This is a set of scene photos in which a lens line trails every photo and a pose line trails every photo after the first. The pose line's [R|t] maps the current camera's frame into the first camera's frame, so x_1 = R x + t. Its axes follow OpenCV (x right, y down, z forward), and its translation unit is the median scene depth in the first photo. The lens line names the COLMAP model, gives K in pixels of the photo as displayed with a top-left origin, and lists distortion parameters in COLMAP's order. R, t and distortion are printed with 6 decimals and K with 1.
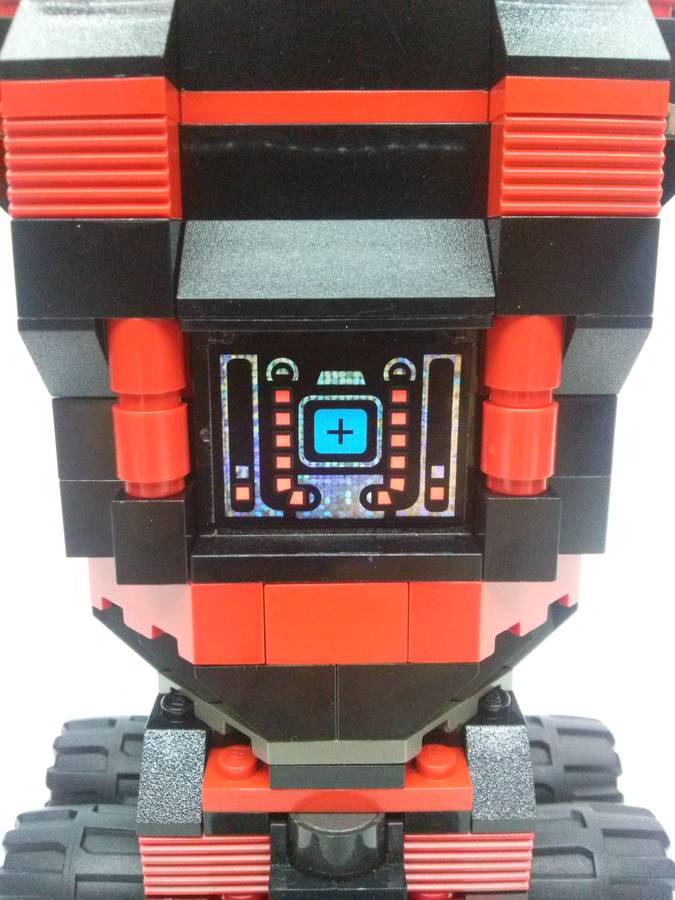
lens RADIAL K [[804.8, 0, 336.0], [0, 804.8, 448.3], [0, 0, 1]] dist [0.106954, -0.386551]
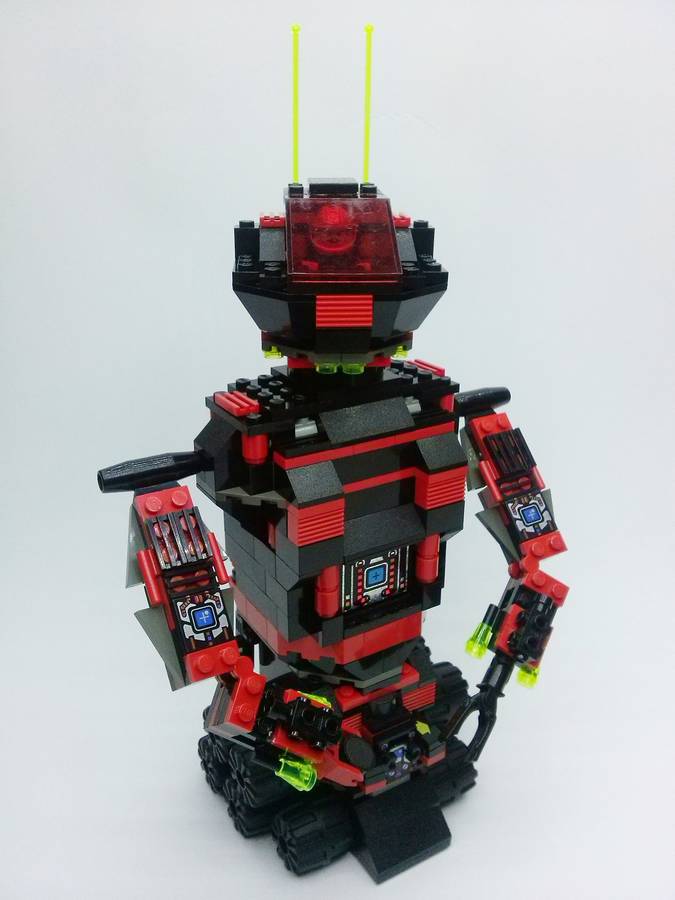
lens RADIAL K [[788.2, 0, 329.4], [0, 788.2, 447.1], [0, 0, 1]] dist [0.140743, -0.504806]
pose [[0.860772, -0.186833, 0.473460, -1.415105], [0.121981, 0.978808, 0.164484, -0.972721], [-0.494157, -0.083830, 0.865321, -1.385871]]
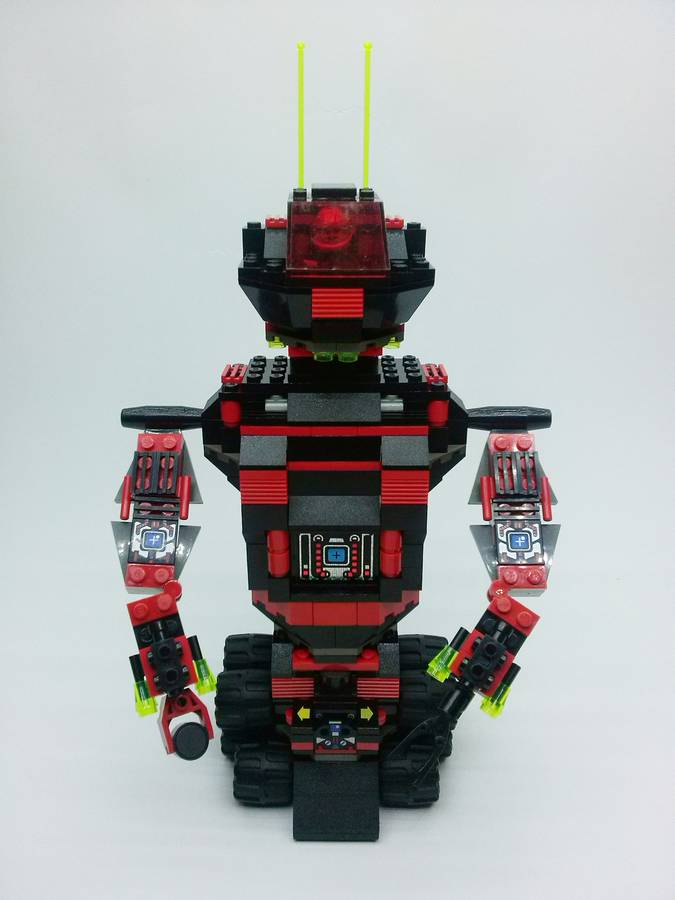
lens RADIAL K [[773.5, 0, 326.7], [0, 773.5, 450.3], [0, 0, 1]] dist [0.145979, -0.508897]
pose [[0.999551, 0.004101, -0.029678, 0.055897], [-0.000369, 0.992197, 0.124678, -0.802013], [0.029957, -0.124611, 0.991753, -1.961834]]
